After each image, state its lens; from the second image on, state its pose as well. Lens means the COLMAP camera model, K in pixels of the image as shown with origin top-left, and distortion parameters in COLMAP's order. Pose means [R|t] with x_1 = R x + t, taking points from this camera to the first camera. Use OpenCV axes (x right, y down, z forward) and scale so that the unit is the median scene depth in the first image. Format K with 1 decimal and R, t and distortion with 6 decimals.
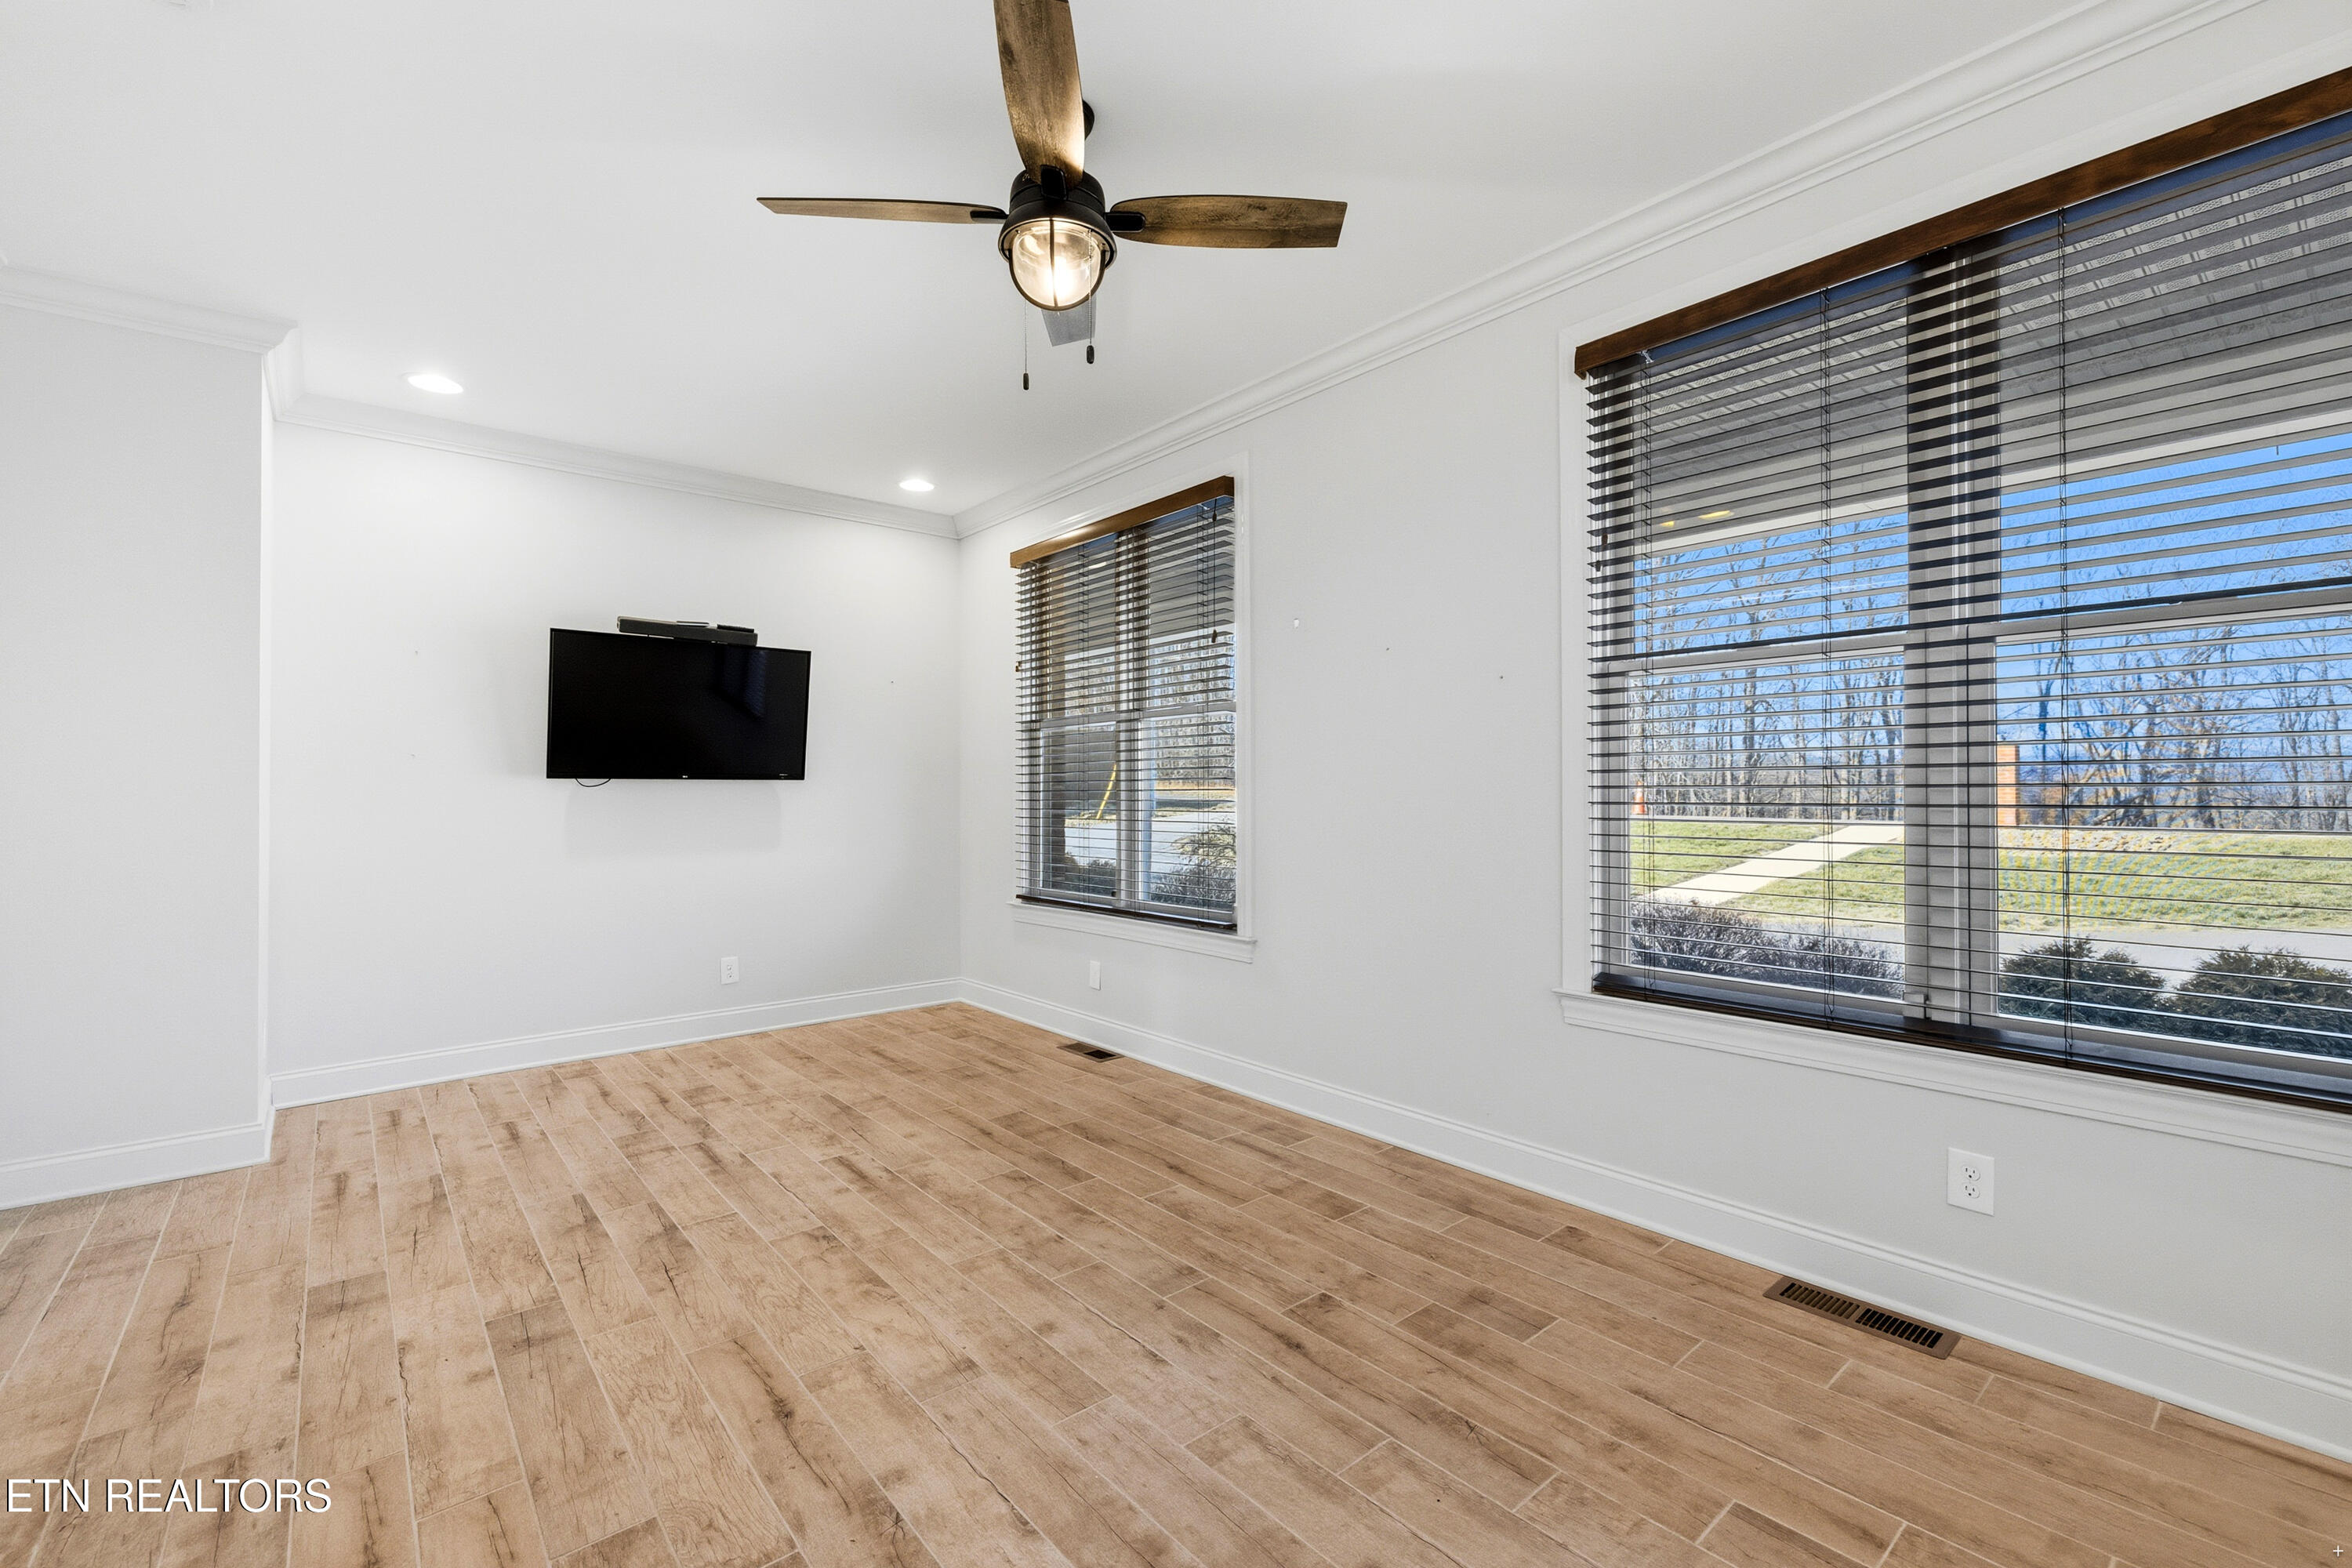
lens RADIAL K [[988.3, 0, 1178.2], [0, 988.3, 790.8], [0, 0, 1]] dist [-0.001575, -0.000193]
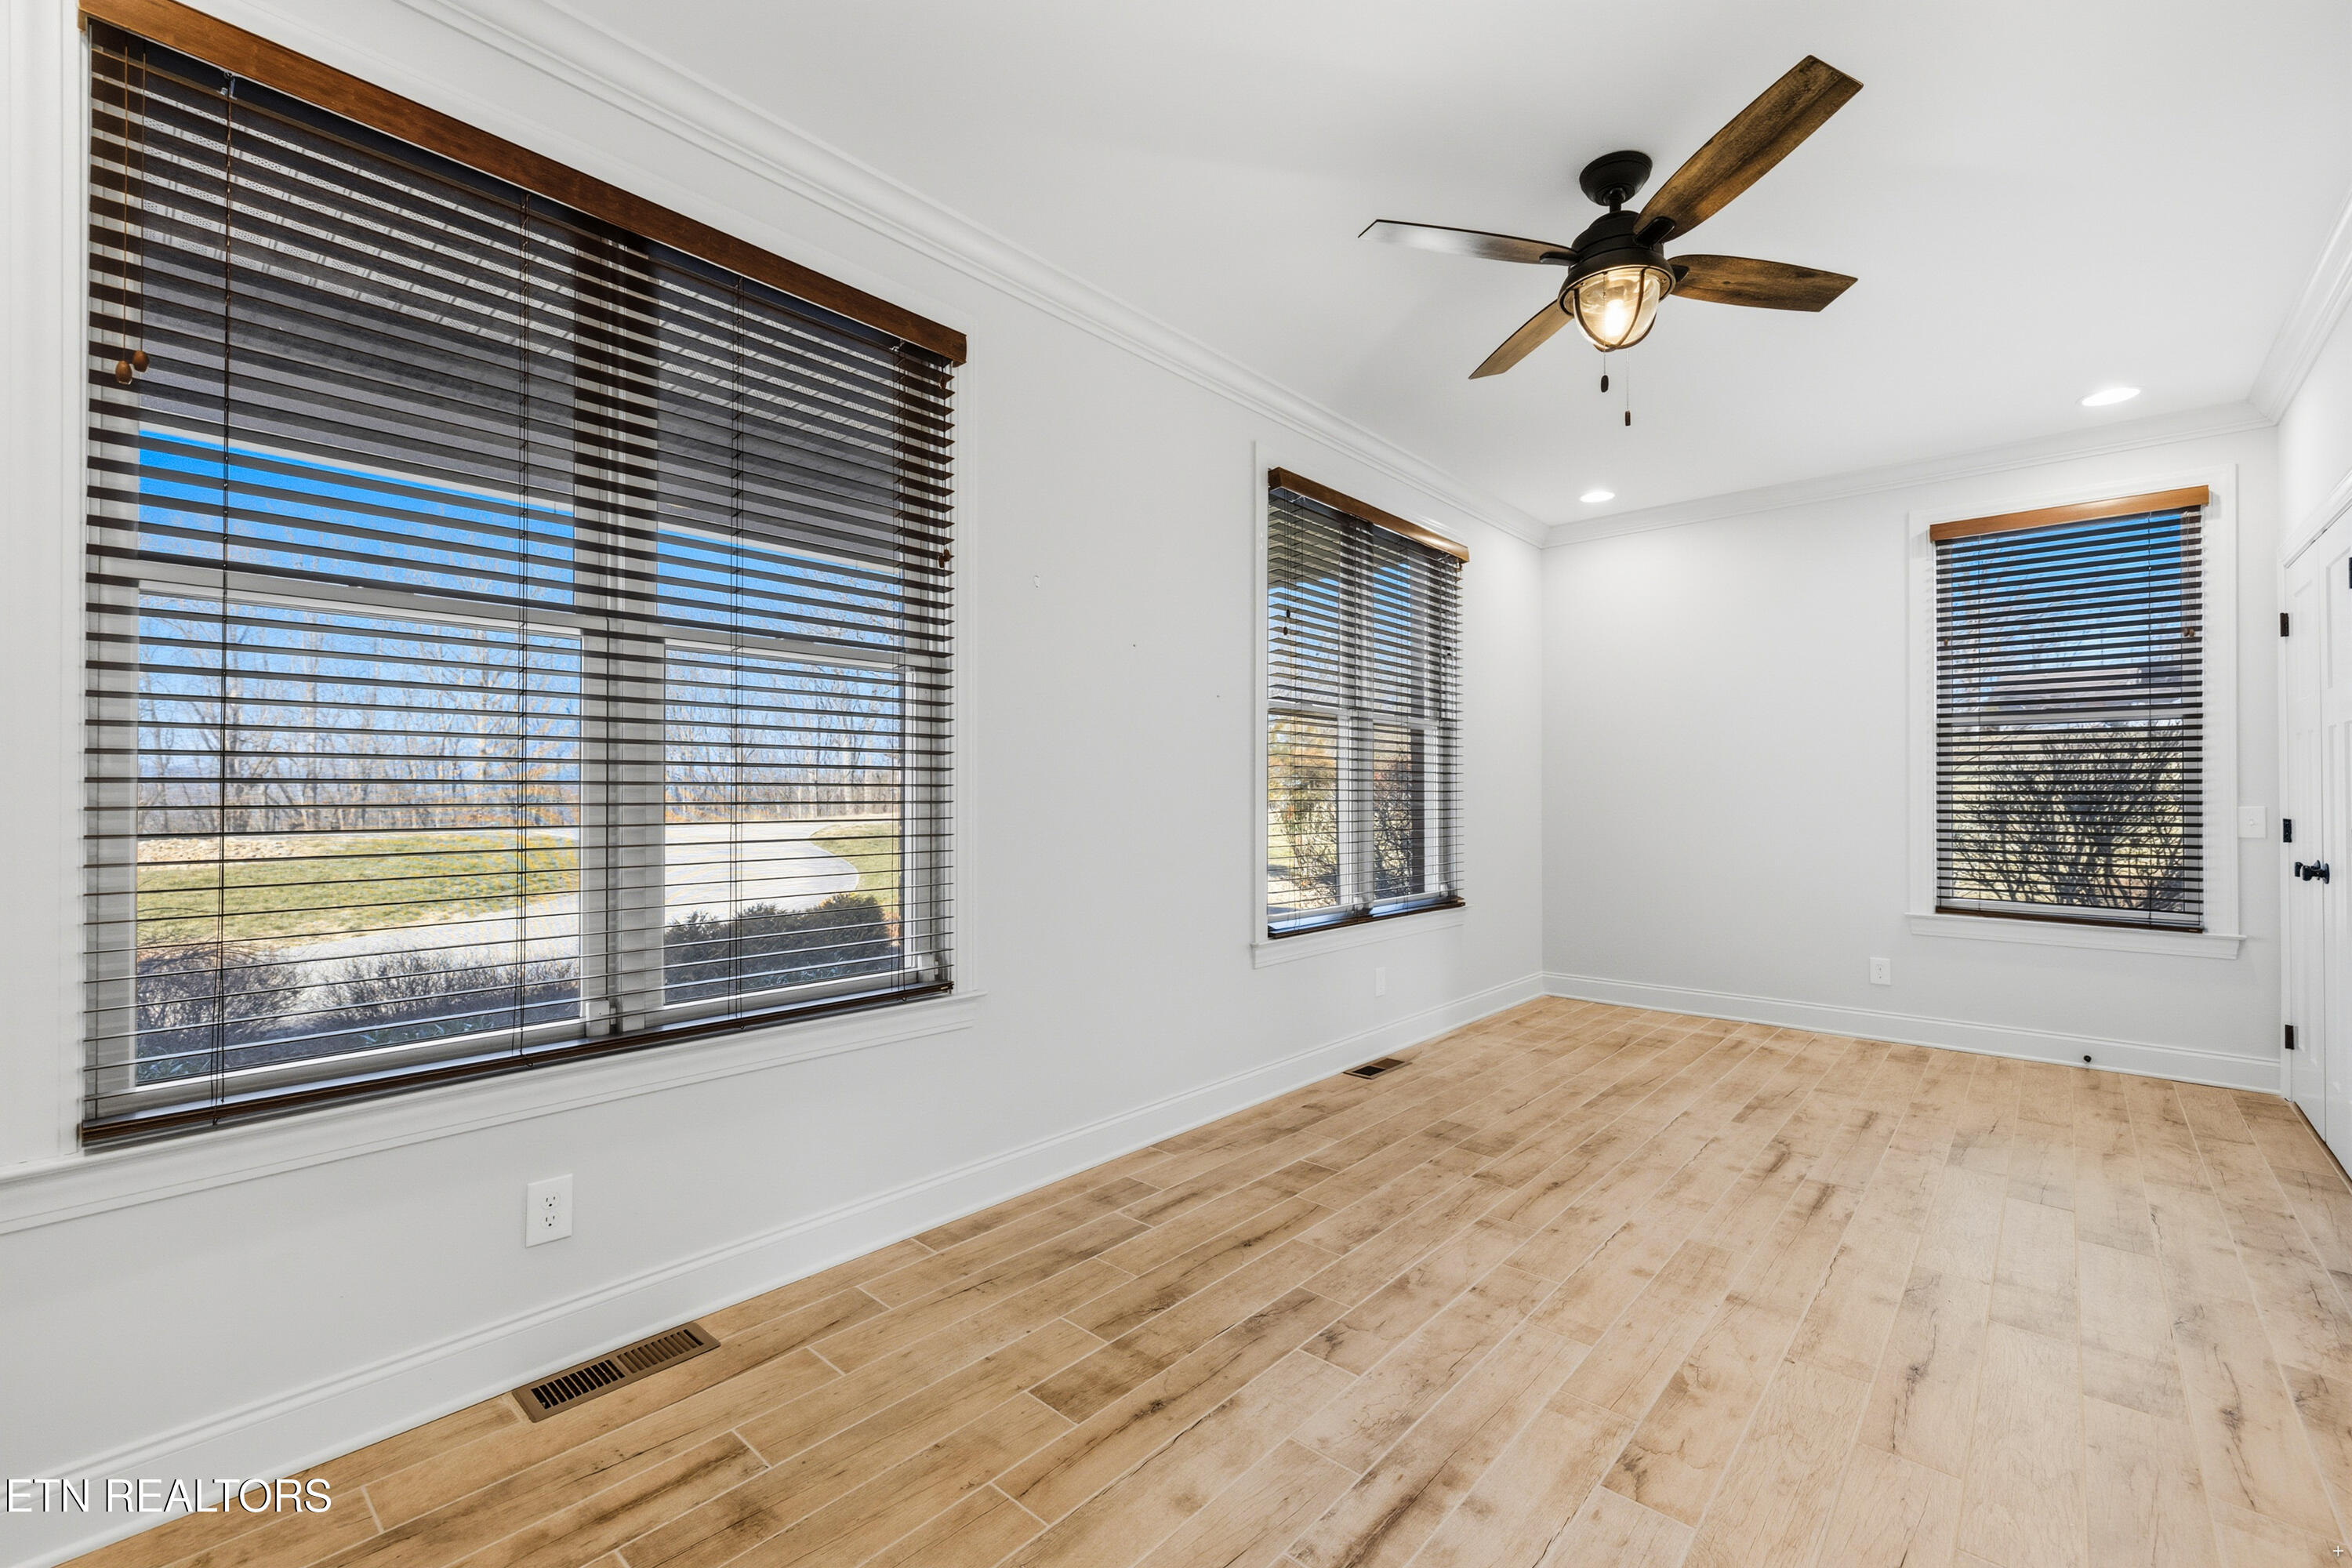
lens RADIAL K [[988.3, 0, 1177.6], [0, 988.3, 787.1], [0, 0, 1]] dist [-0.001575, -0.000193]
pose [[-0.137014, 0.012343, 0.990492, -0.912999], [-0.001311, 0.999919, -0.012641, 0.012655], [-0.990568, -0.003031, -0.136987, 1.310065]]
